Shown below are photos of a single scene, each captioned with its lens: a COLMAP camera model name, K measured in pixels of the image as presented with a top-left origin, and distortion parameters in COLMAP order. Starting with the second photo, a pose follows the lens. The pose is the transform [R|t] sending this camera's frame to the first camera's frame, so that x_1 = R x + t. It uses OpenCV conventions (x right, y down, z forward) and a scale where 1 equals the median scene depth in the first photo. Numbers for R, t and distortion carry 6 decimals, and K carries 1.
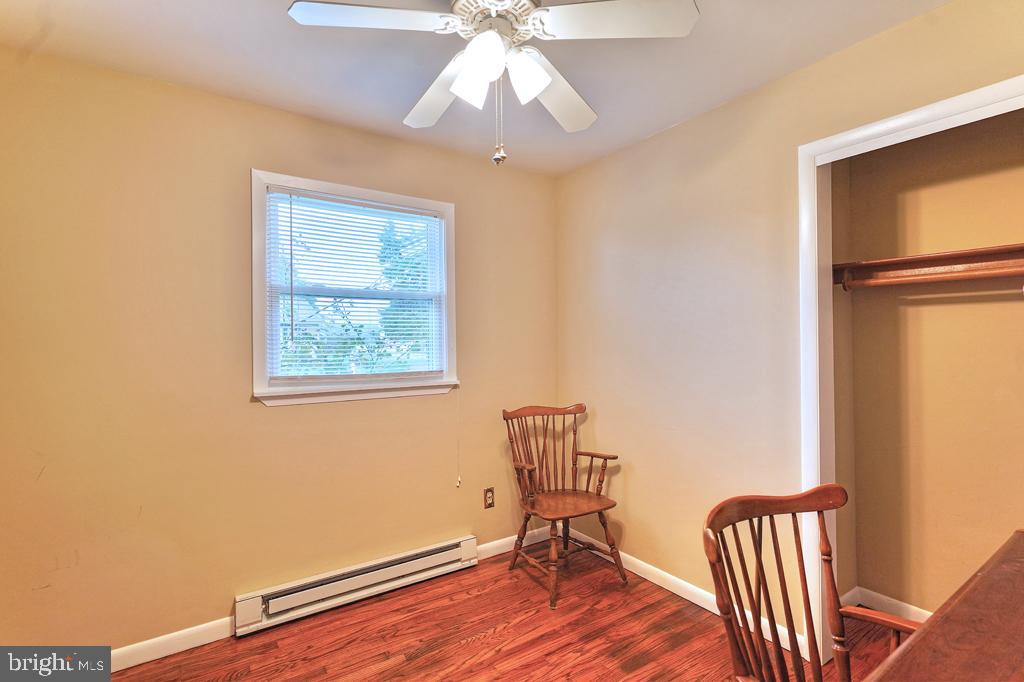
lens RADIAL K [[504.5, 0, 508.0], [0, 504.5, 340.5], [0, 0, 1]] dist [0.001236, 0.000073]
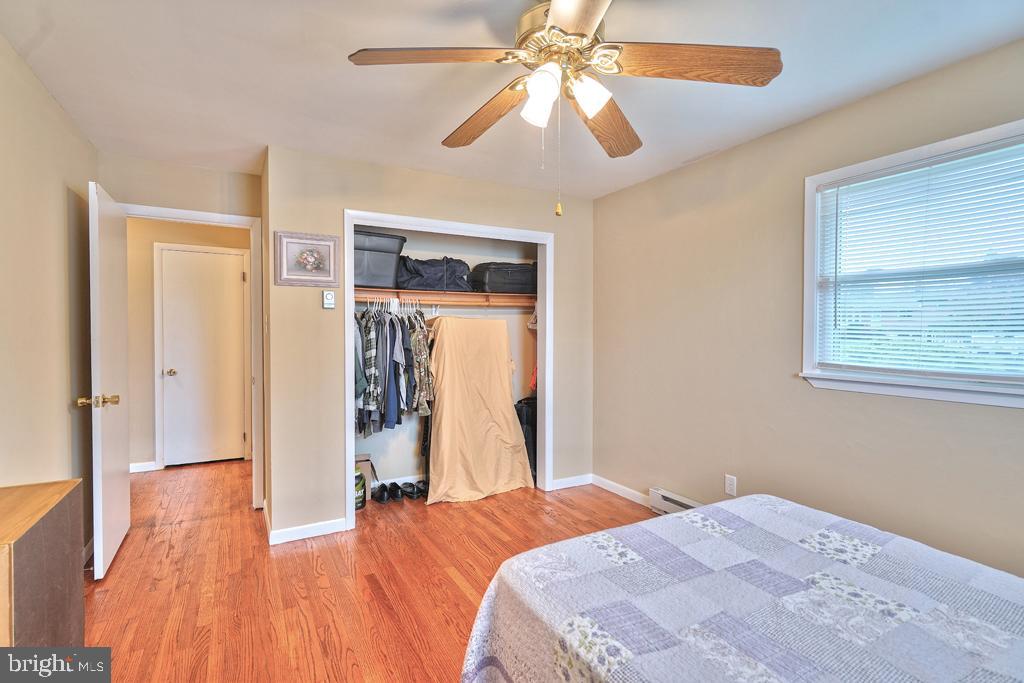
lens RADIAL K [[466.3, 0, 510.3], [0, 466.3, 339.1], [0, 0, 1]] dist [0.001968, 0.000737]
pose [[-0.091843, 0.024817, -0.995464, 0.602776], [0.008796, 0.999671, 0.024111, -0.005287], [0.995735, -0.006542, -0.092031, 0.421548]]
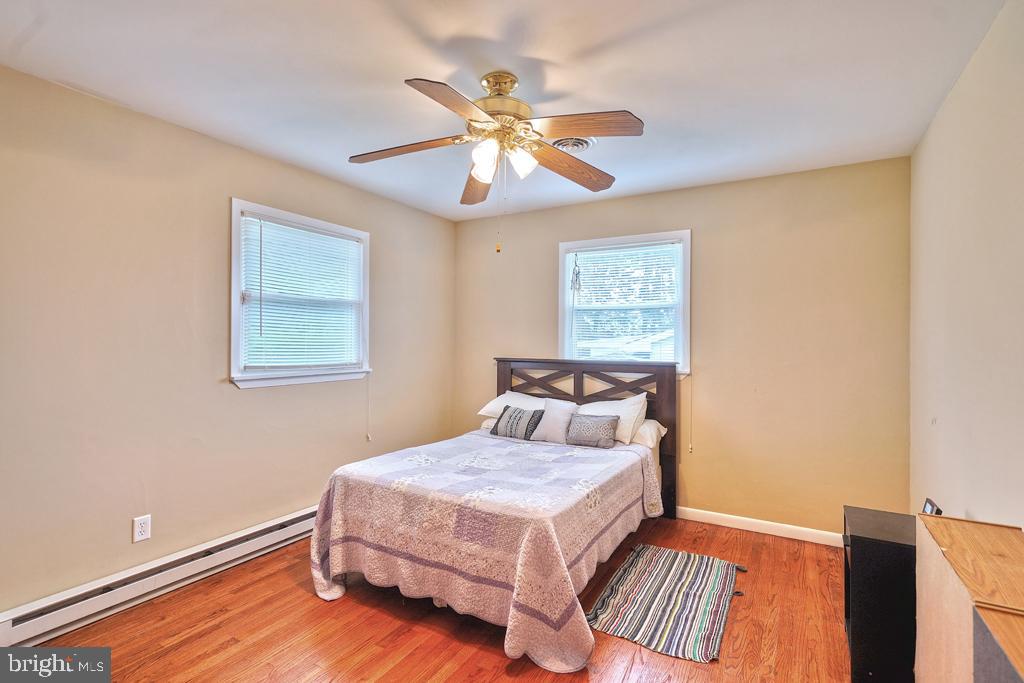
lens RADIAL K [[466.3, 0, 510.3], [0, 466.3, 339.1], [0, 0, 1]] dist [0.001968, 0.000737]
pose [[0.913289, 0.015917, 0.407000, -0.336144], [-0.014989, 0.999873, -0.005470, 0.006287], [-0.407035, -0.001105, 0.913412, -0.317807]]
